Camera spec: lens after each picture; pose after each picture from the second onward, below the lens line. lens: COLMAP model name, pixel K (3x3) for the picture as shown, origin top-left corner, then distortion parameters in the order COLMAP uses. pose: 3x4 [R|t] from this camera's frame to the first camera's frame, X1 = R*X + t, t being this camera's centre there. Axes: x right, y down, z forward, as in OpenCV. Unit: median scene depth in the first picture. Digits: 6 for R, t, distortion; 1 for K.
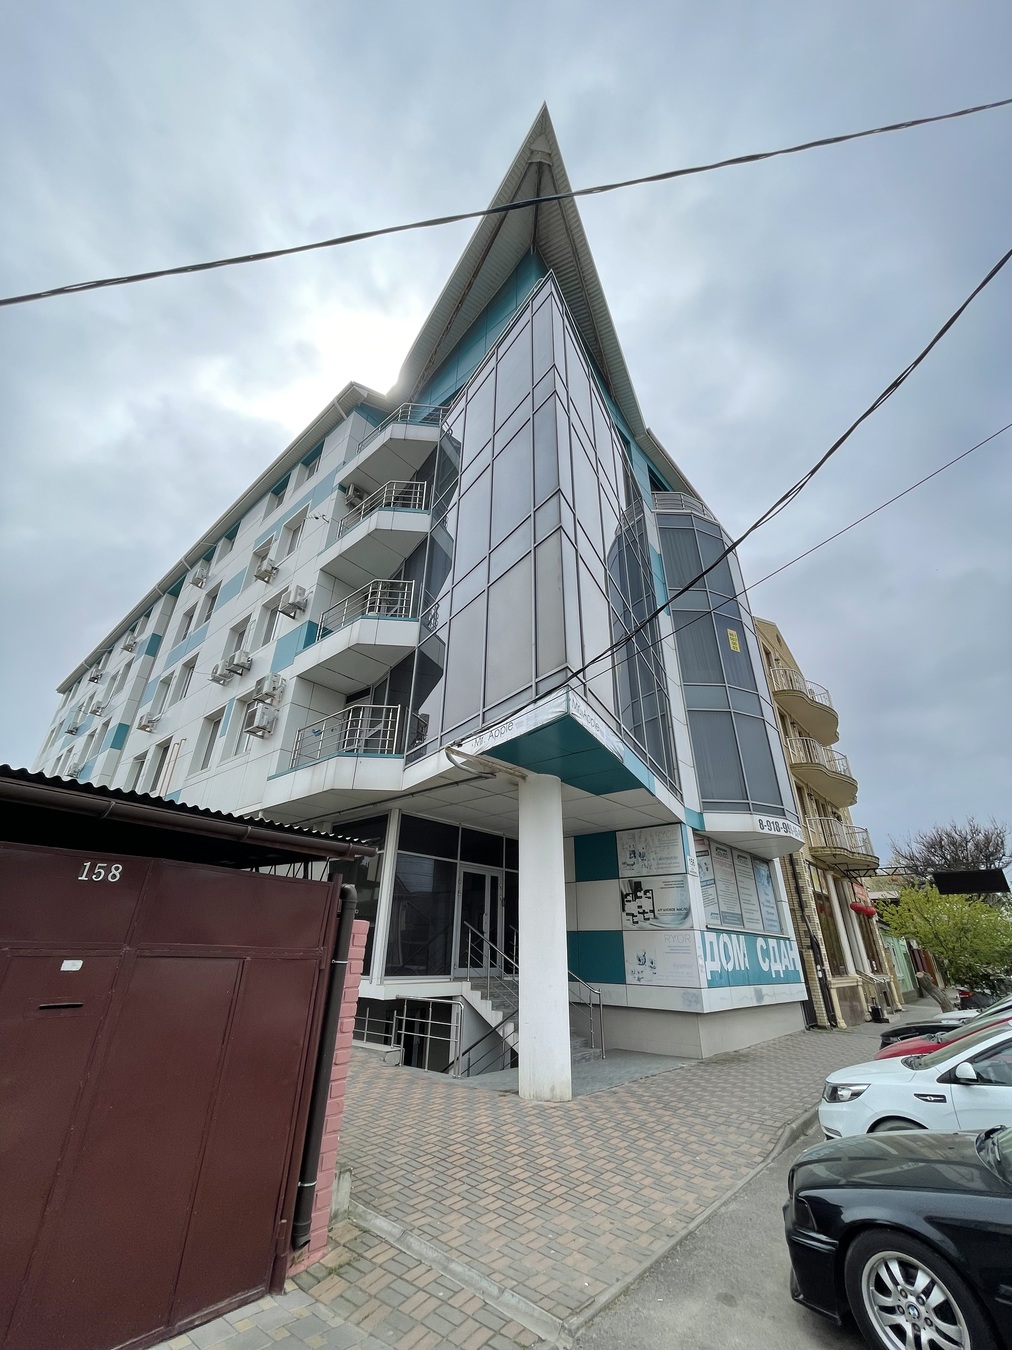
lens RADIAL K [[543.8, 0, 506.0], [0, 543.8, 675.0], [0, 0, 1]] dist [-0.004310, -0.000186]
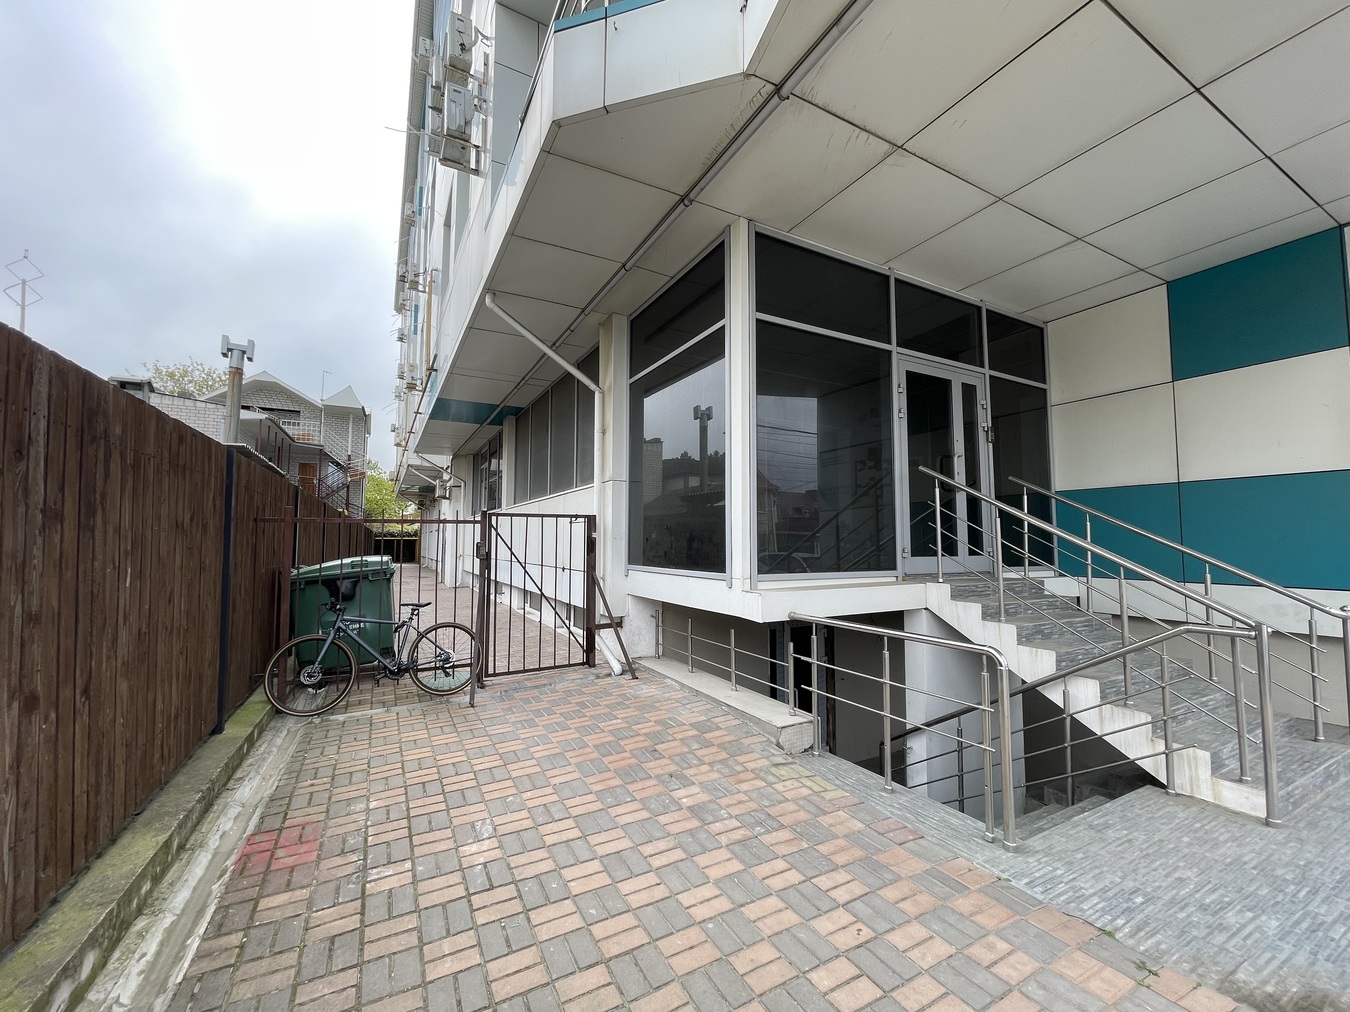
lens RADIAL K [[543.8, 0, 669.2], [0, 543.8, 505.7], [0, 0, 1]] dist [-0.004310, -0.000186]
pose [[0.933858, -0.041688, -0.355206, -0.116160], [0.174873, 0.919585, 0.351827, 0.295913], [0.311975, -0.390672, 0.866052, 0.543761]]
